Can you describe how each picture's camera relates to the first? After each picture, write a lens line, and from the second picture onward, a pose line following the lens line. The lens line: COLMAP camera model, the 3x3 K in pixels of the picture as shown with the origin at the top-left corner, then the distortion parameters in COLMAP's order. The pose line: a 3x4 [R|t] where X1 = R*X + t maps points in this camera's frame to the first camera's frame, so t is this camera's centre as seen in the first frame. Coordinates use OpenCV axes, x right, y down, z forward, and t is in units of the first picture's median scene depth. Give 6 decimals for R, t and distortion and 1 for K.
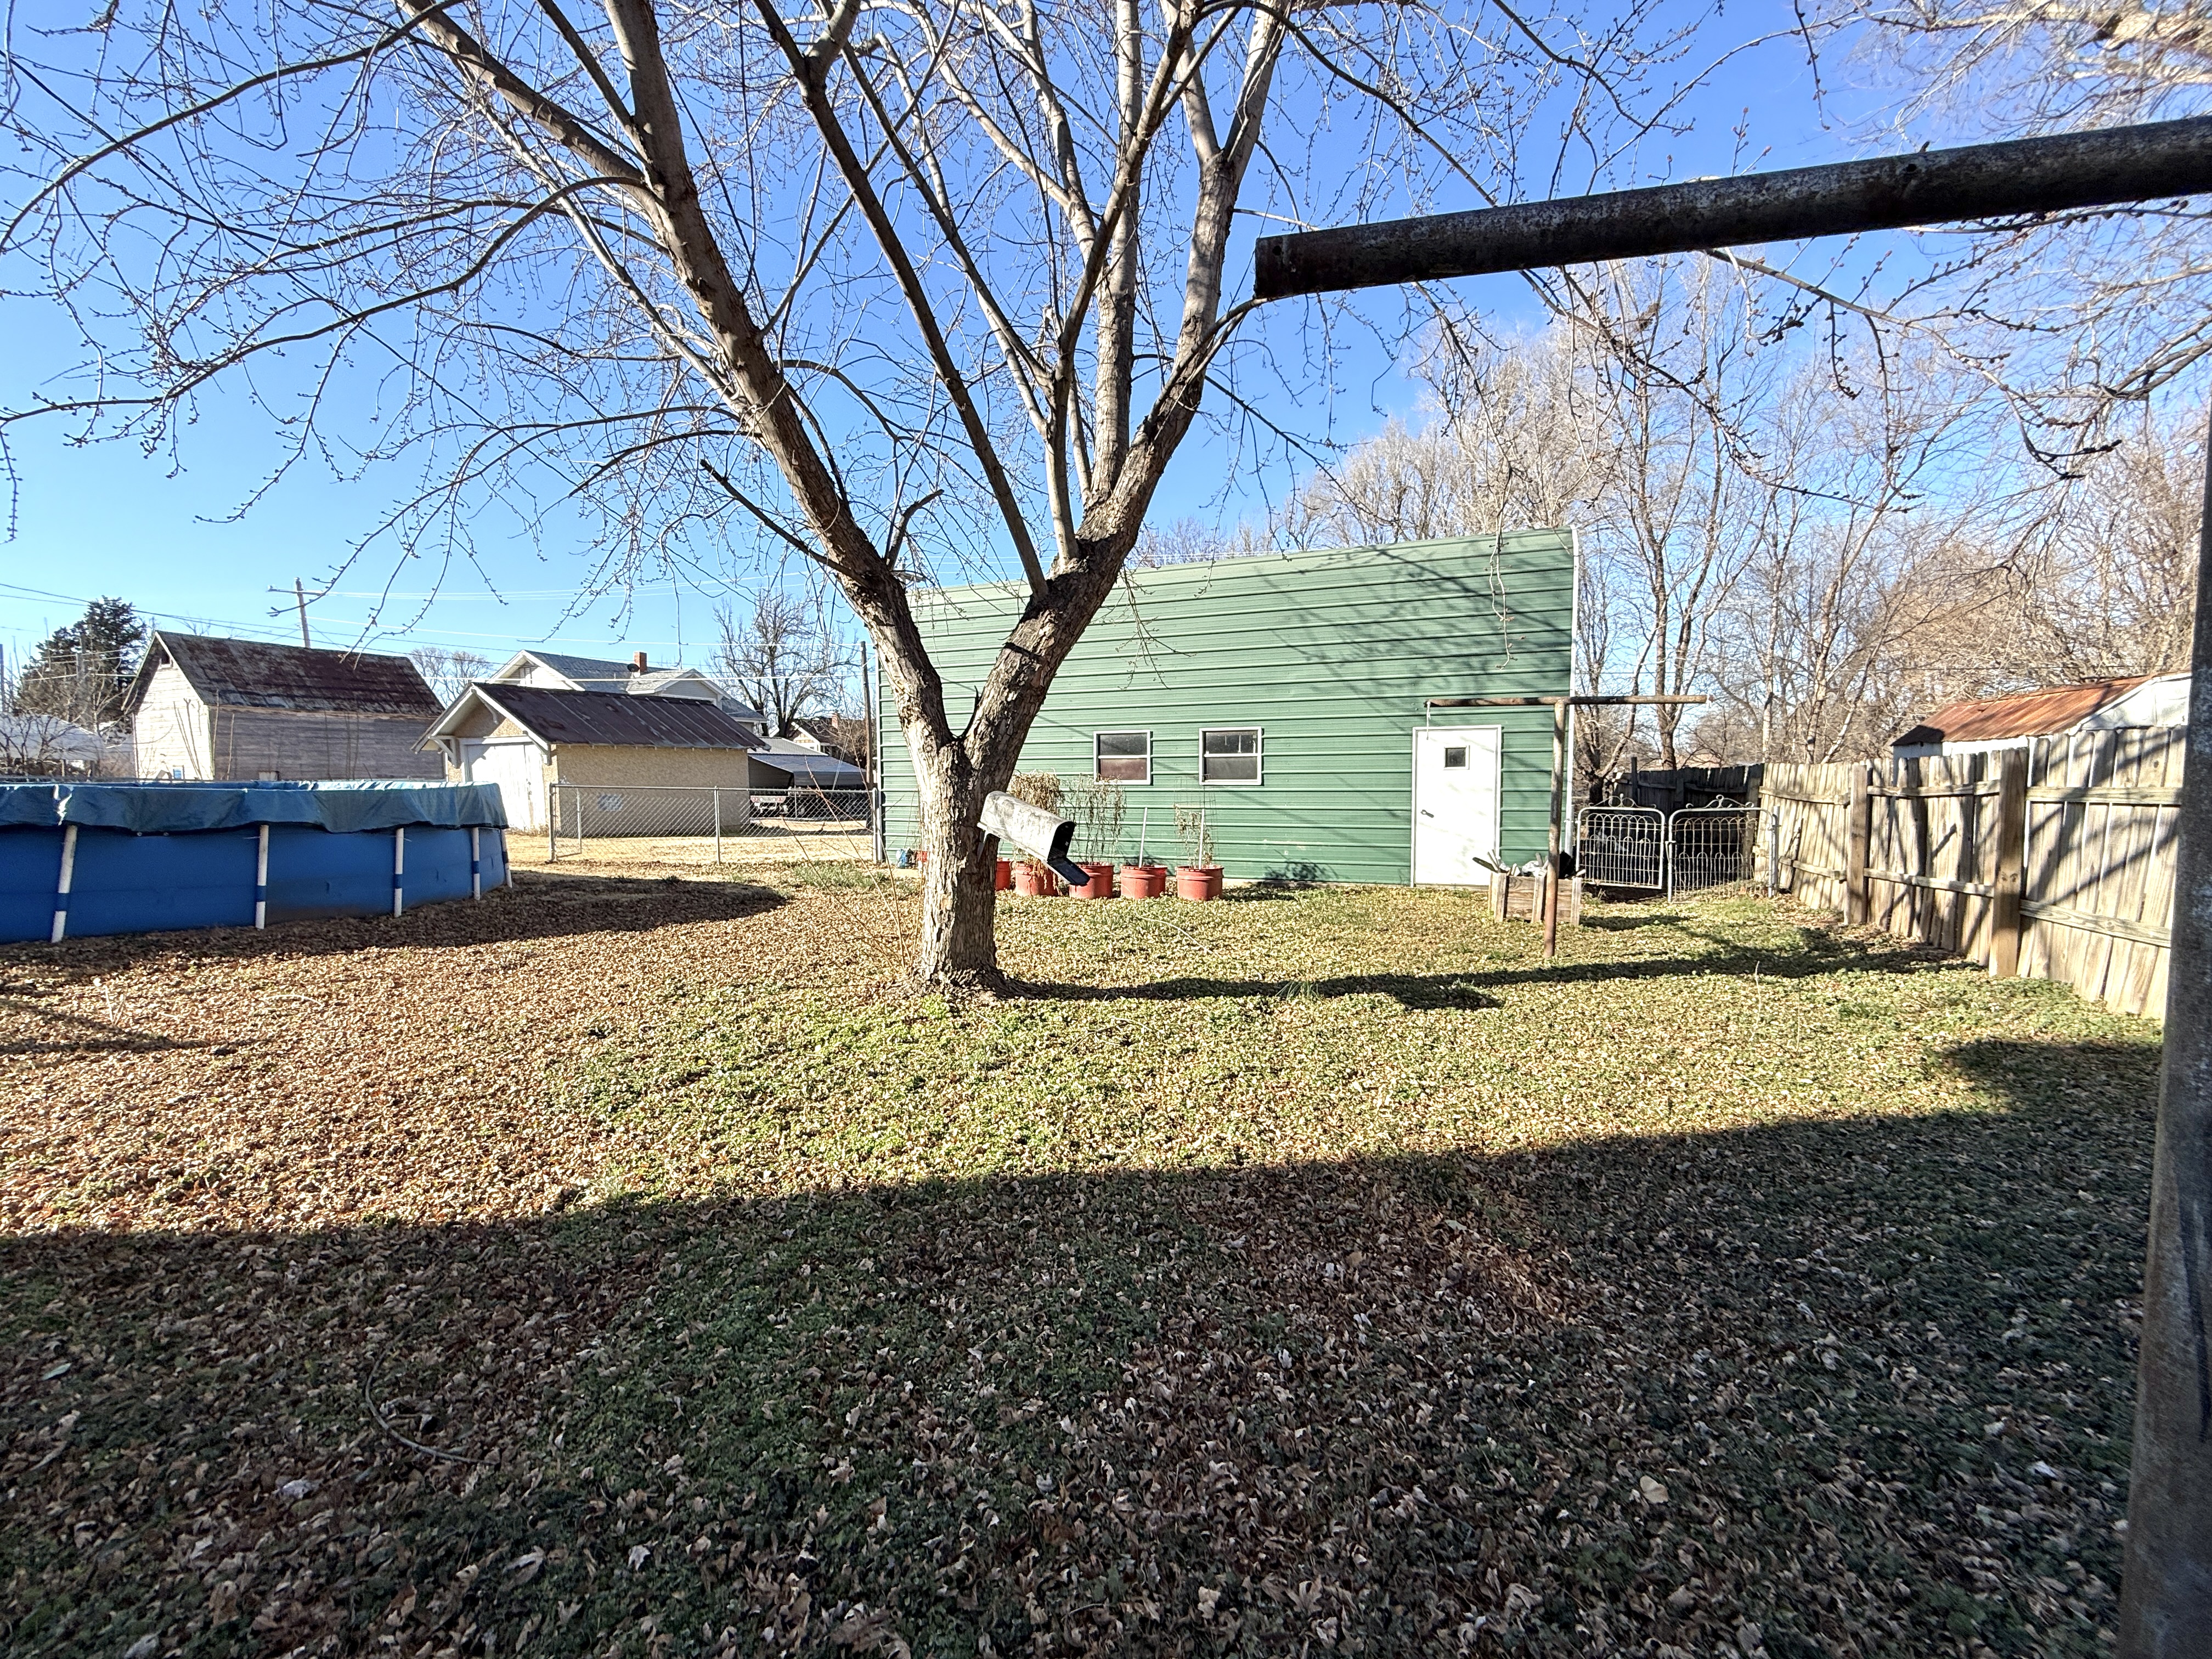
lens RADIAL K [[877.7, 0, 1095.7], [0, 877.7, 828.3], [0, 0, 1]] dist [-0.000156, 0.000214]
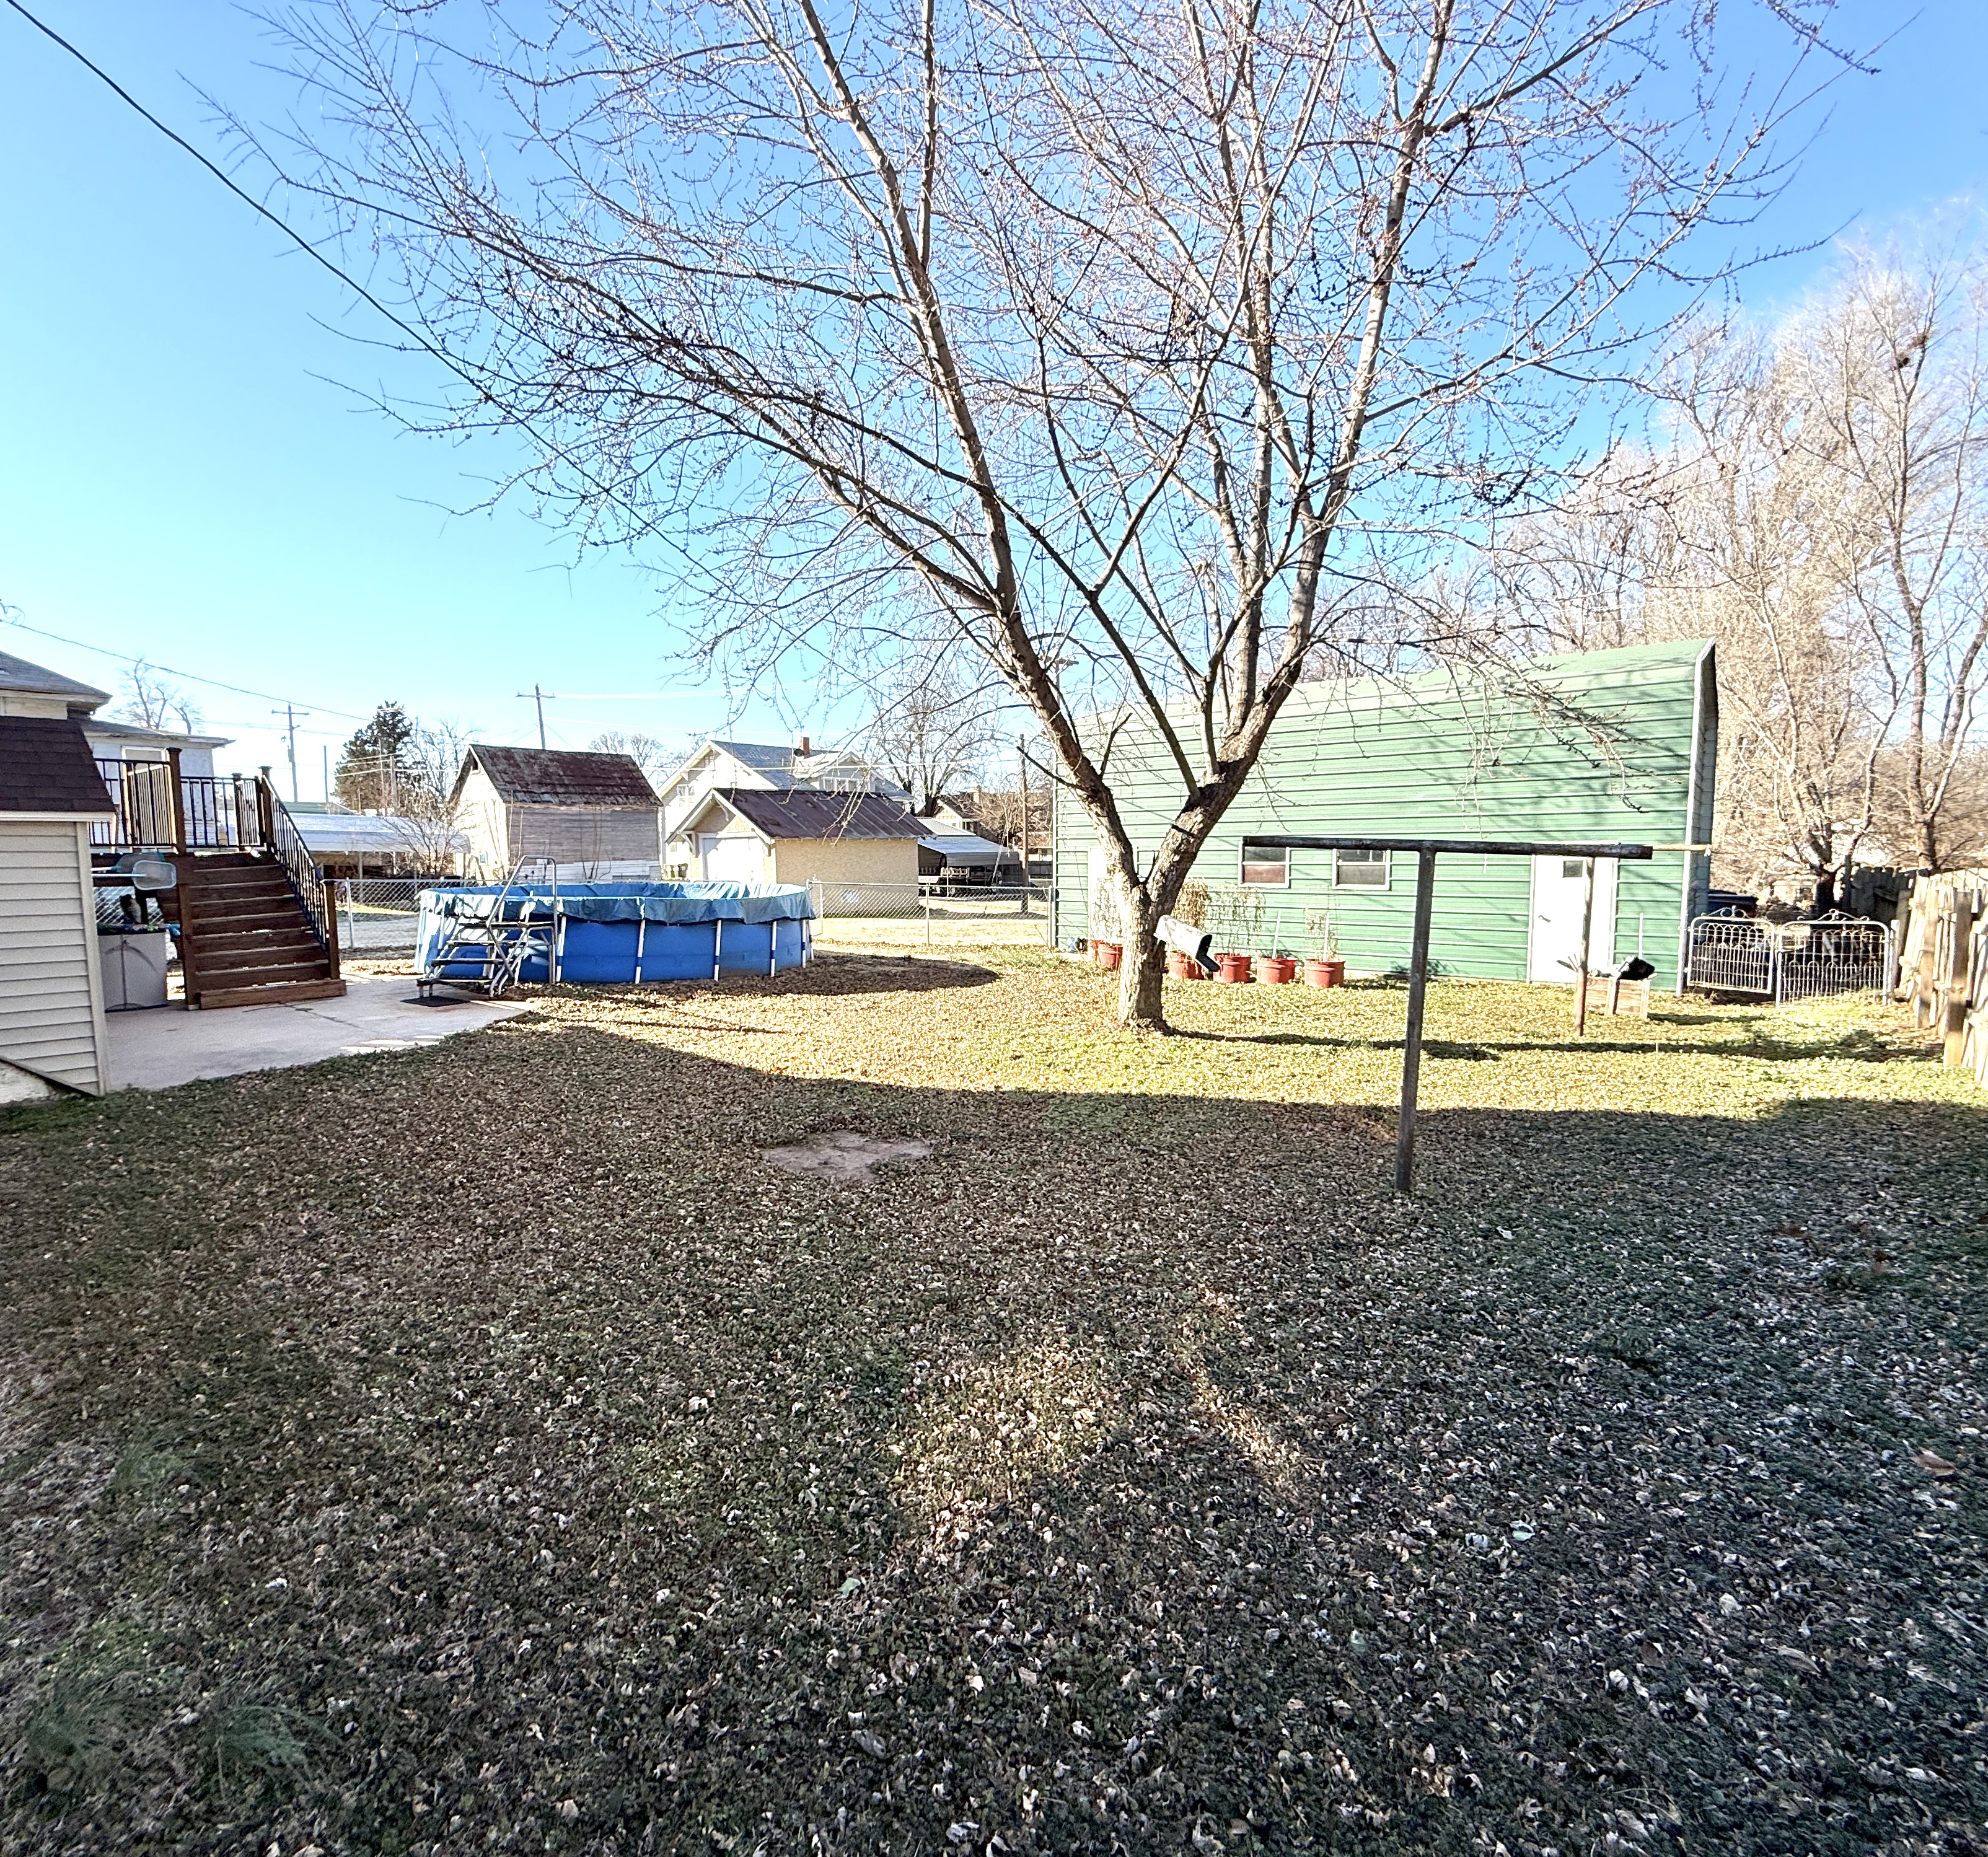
lens RADIAL K [[942.1, 0, 959.4], [0, 942.1, 941.1], [0, 0, 1]] dist [-0.001925, 0.000005]
pose [[0.954614, 0.024920, -0.296801, 0.038651], [-0.013911, 0.999137, 0.039147, -0.046048], [0.297520, -0.033242, 0.954137, -0.688753]]
